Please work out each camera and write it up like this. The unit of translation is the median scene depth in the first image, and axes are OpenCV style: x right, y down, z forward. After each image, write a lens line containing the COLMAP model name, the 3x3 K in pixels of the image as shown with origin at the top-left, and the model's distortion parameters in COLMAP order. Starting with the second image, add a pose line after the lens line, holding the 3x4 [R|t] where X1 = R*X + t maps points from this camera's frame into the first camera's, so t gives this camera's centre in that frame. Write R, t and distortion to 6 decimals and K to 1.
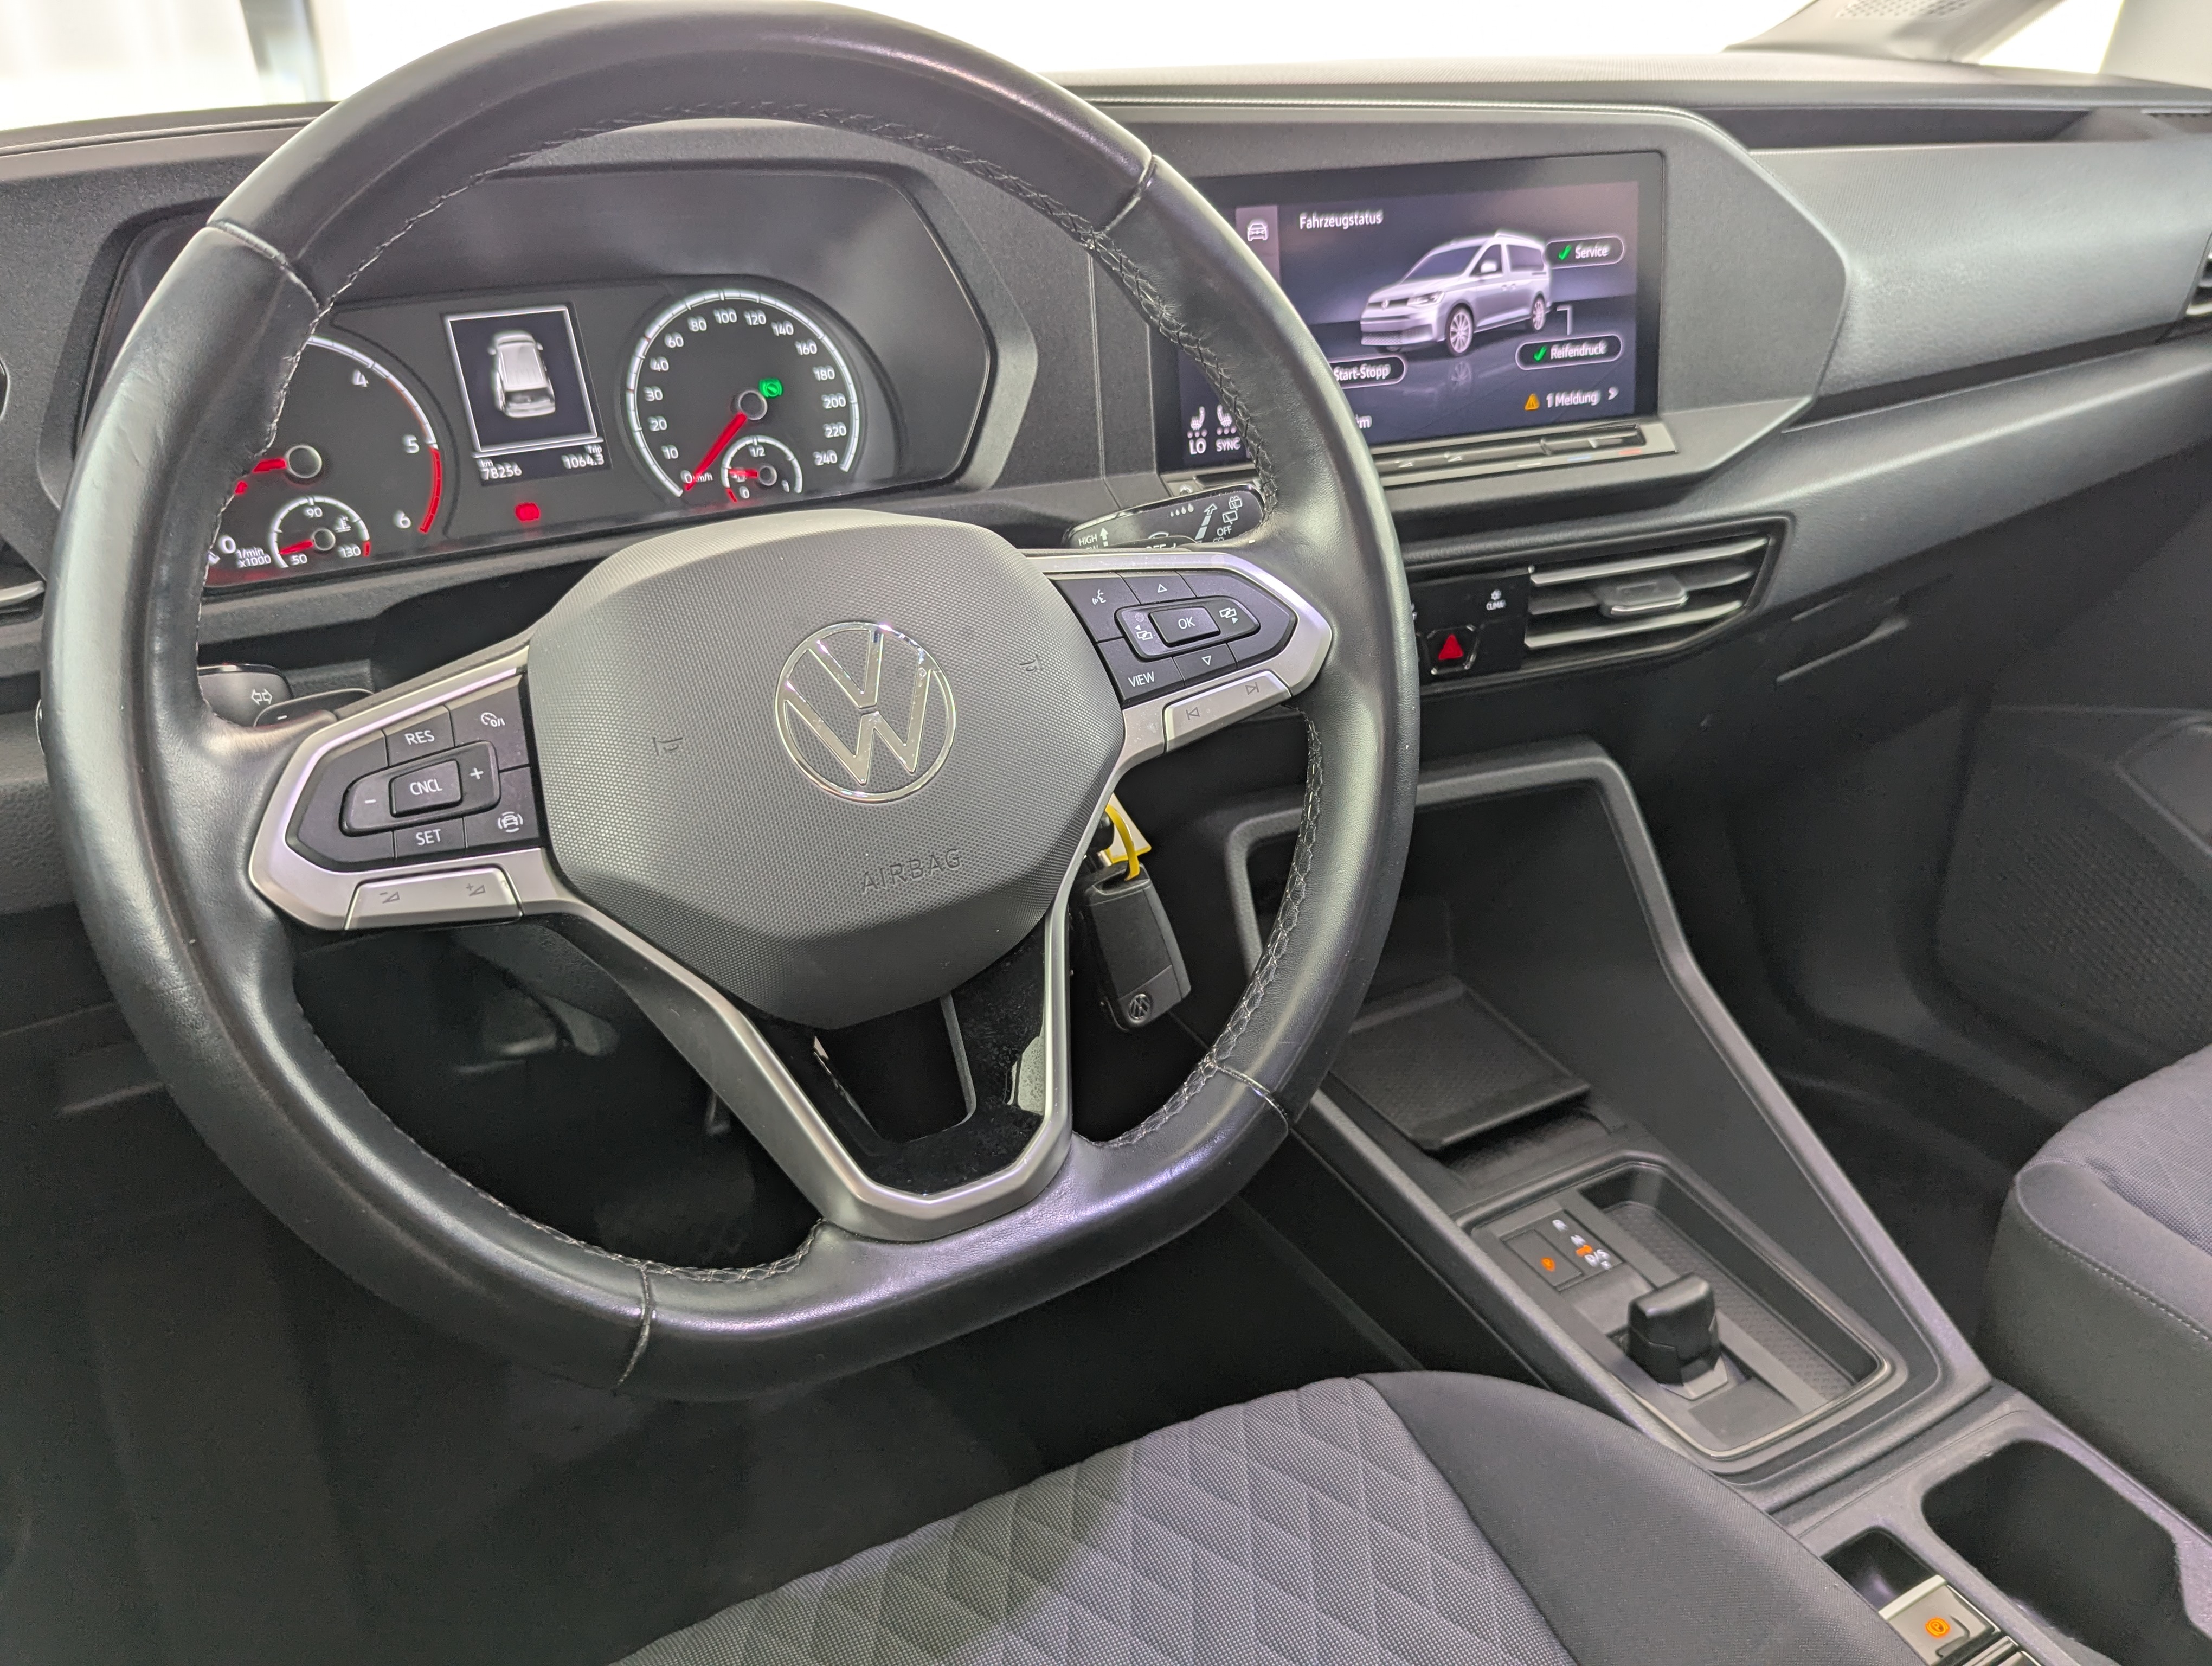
lens RADIAL K [[1790.1, 0, 1099.8], [0, 1790.1, 812.5], [0, 0, 1]] dist [0.012473, 0.002367]
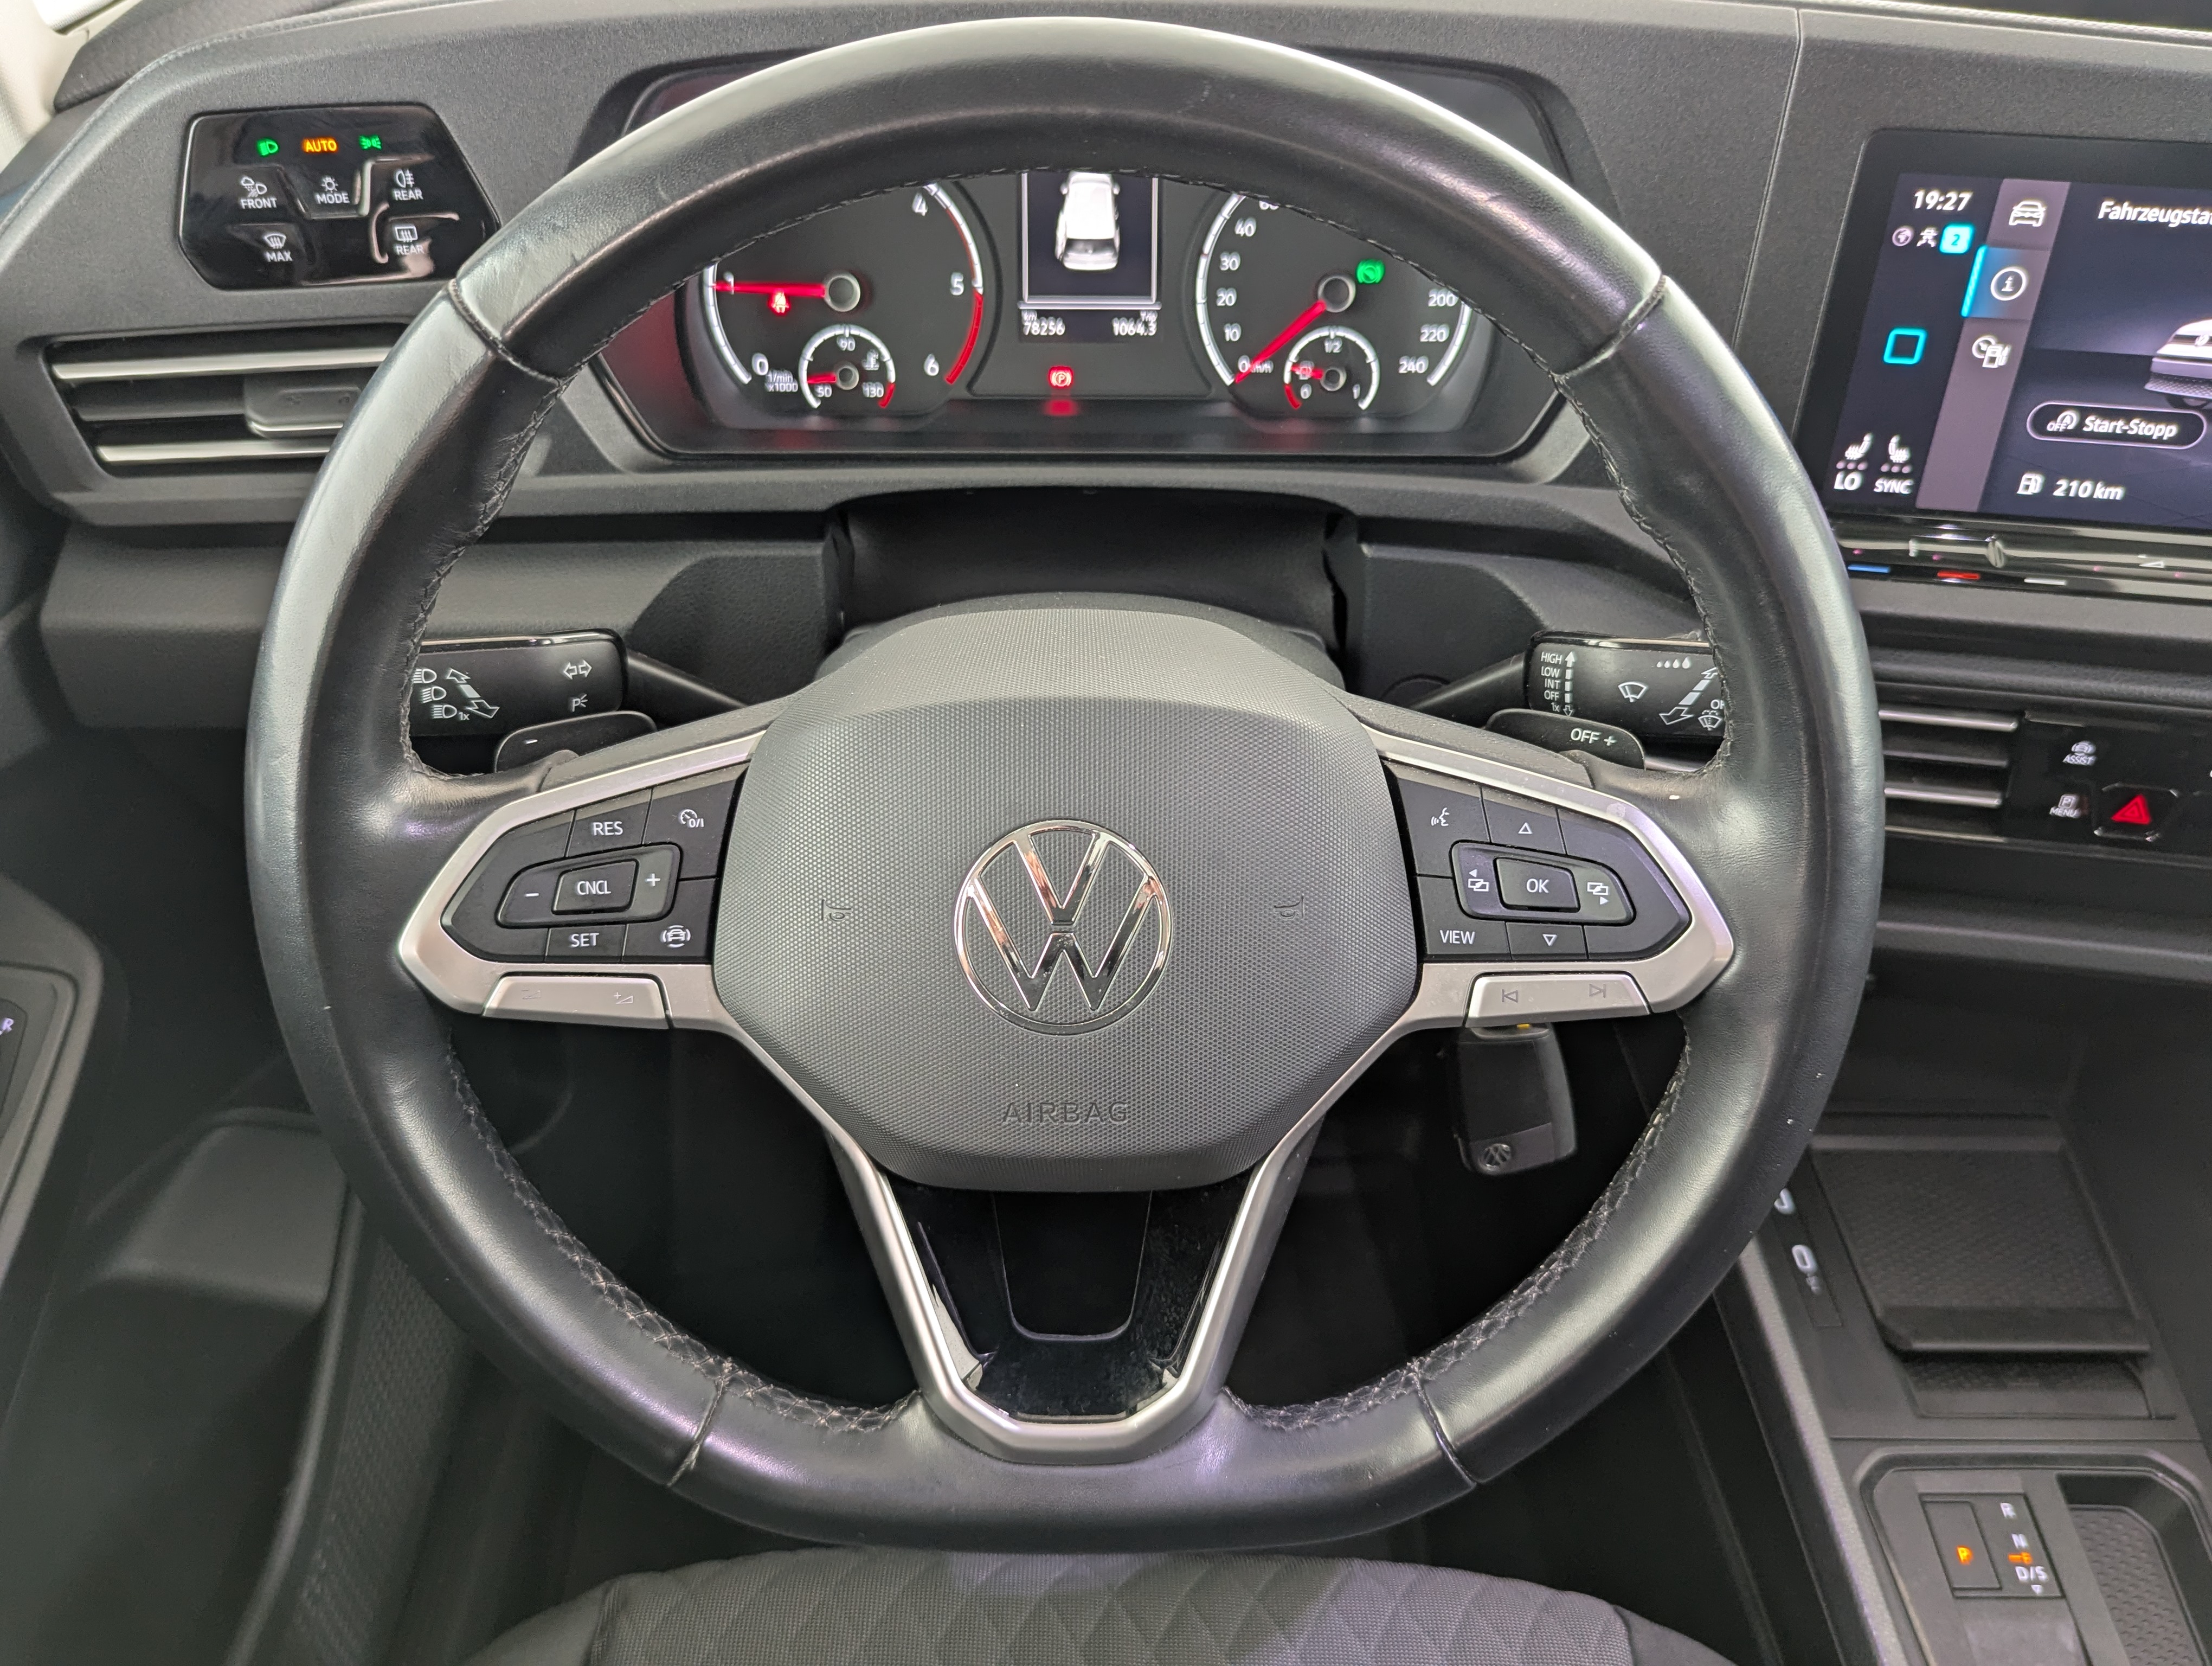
lens RADIAL K [[1790.1, 0, 1102.2], [0, 1790.1, 835.5], [0, 0, 1]] dist [0.012473, 0.002367]
pose [[0.865648, 0.328323, -0.377966, 0.121902], [-0.226889, 0.930235, 0.288416, -0.218957], [0.446291, -0.163910, 0.879749, 0.167010]]
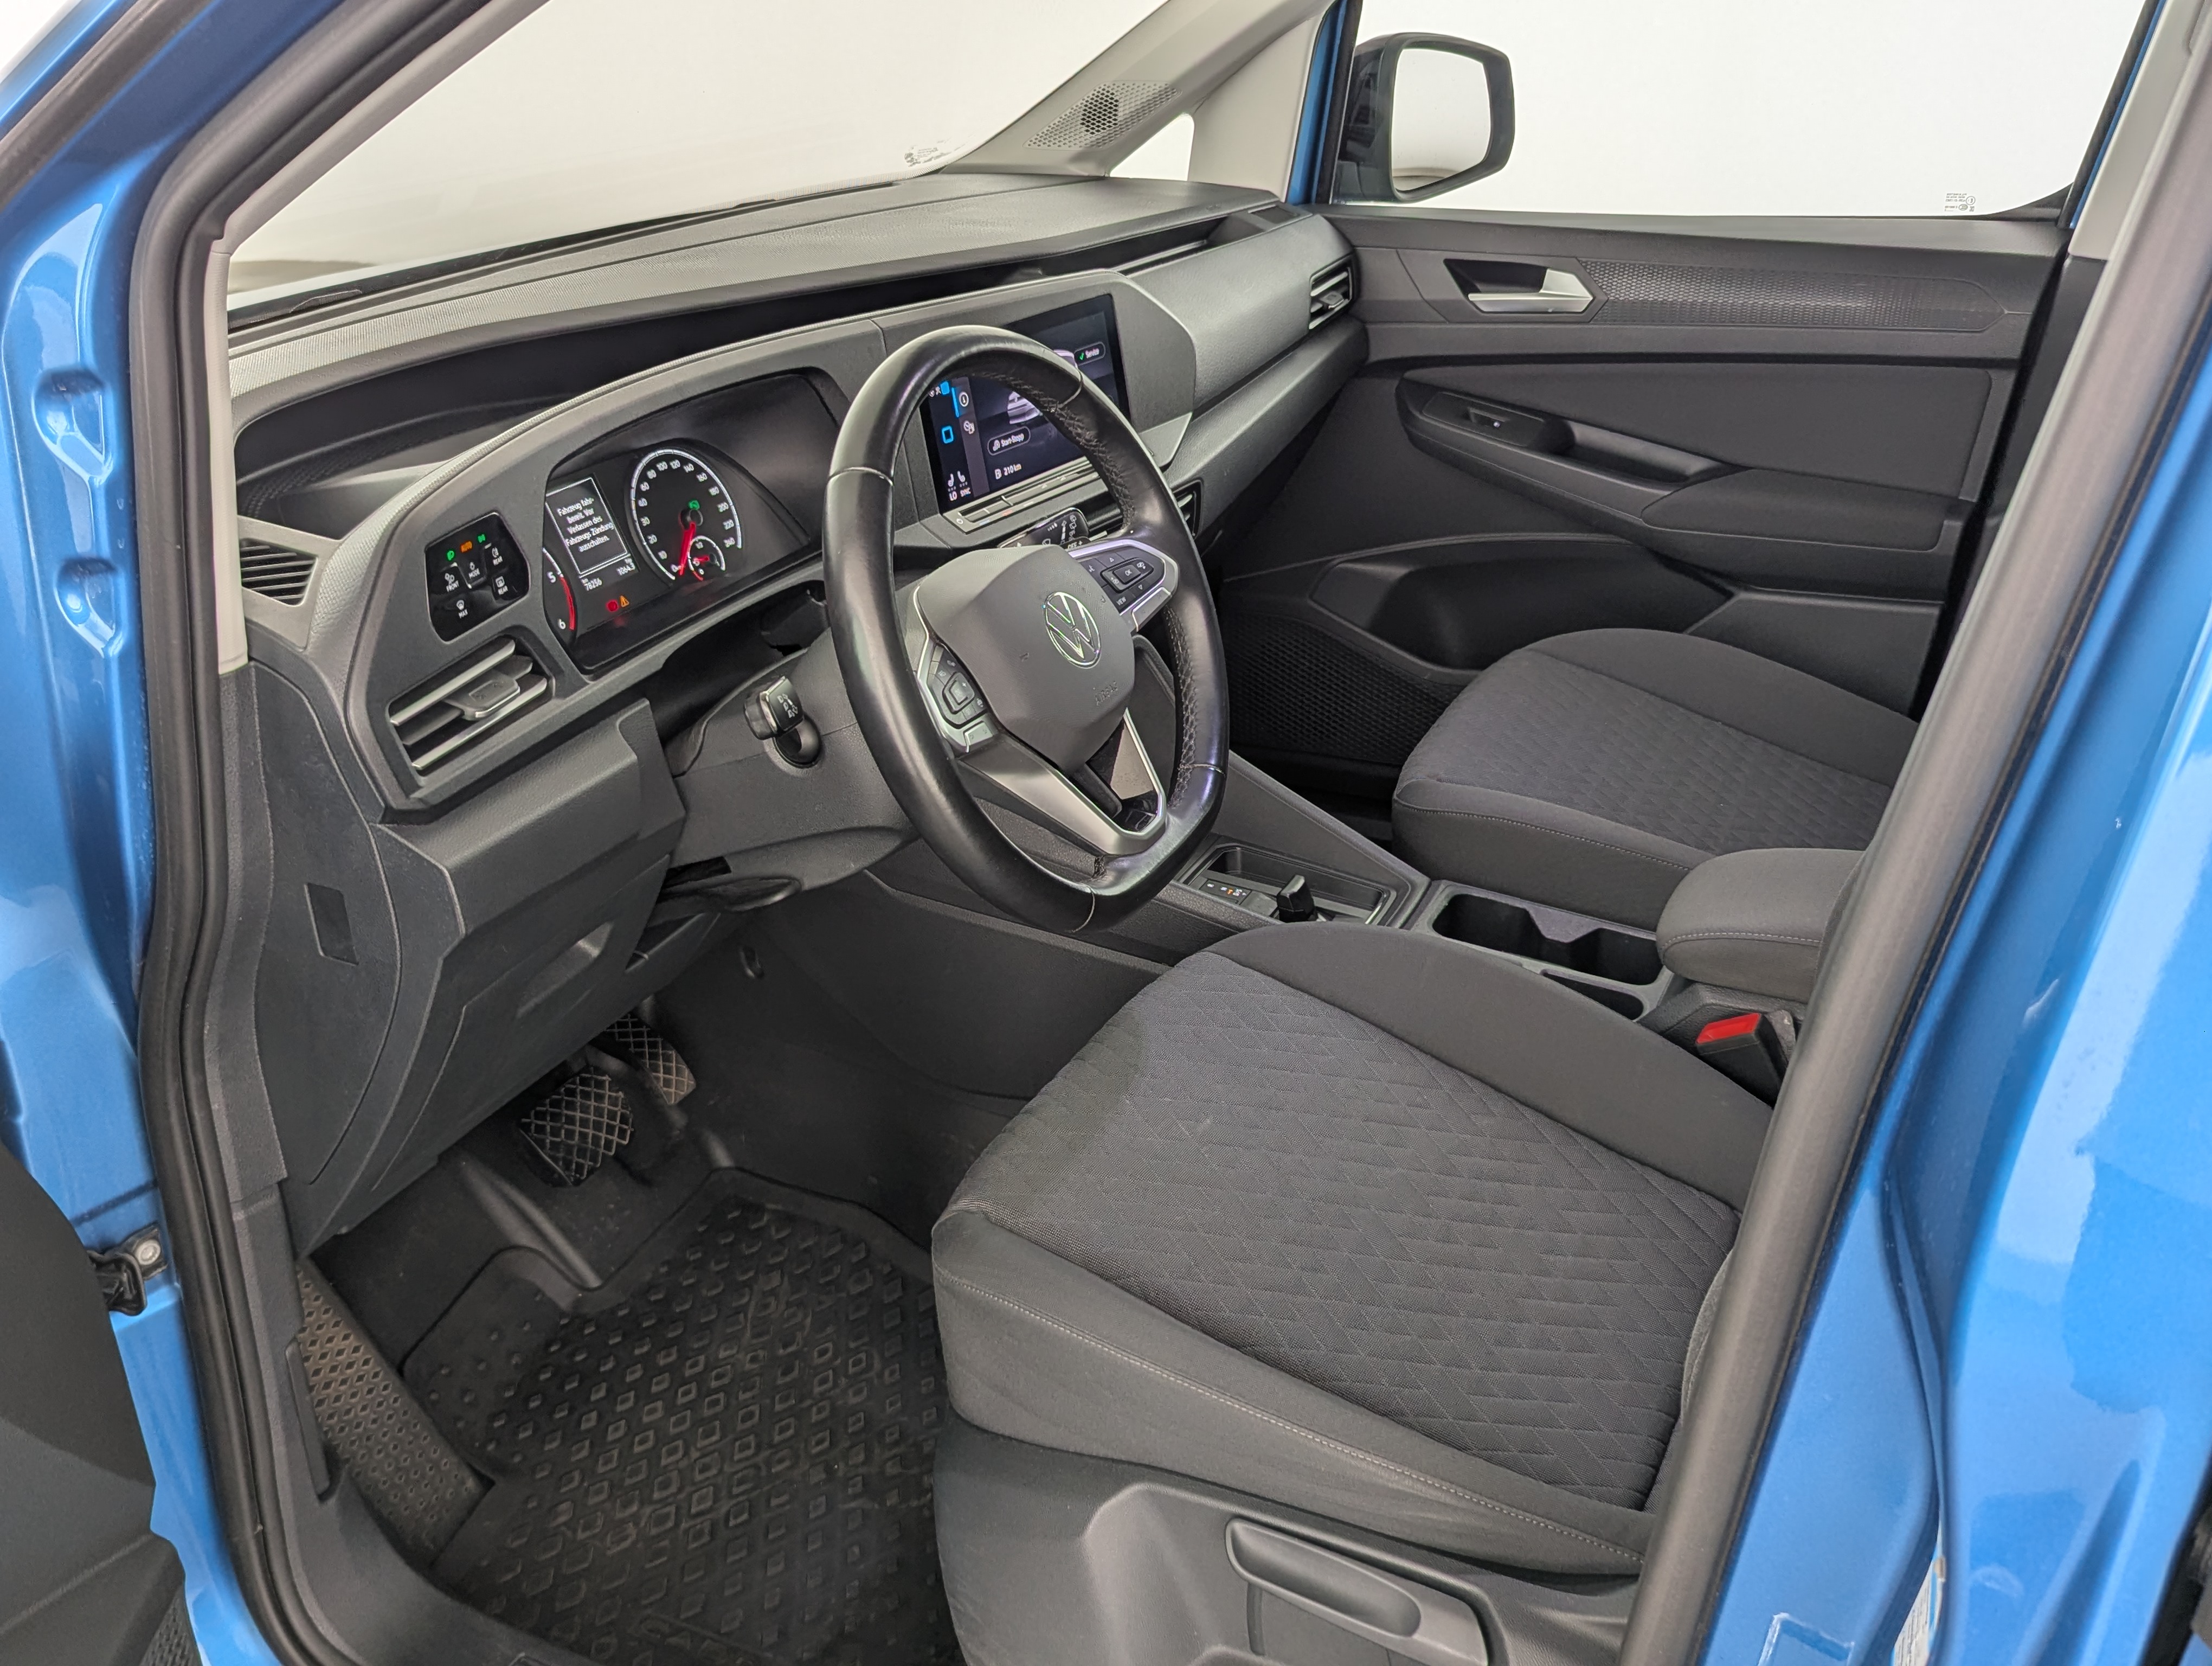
lens RADIAL K [[1945.8, 0, 1113.9], [0, 1945.8, 827.2], [0, 0, 1]] dist [0.010480, 0.001592]
pose [[0.829621, -0.252791, 0.497821, -0.866119], [0.253755, 0.964938, 0.067106, 0.020250], [-0.497330, 0.070653, 0.864680, -0.715523]]
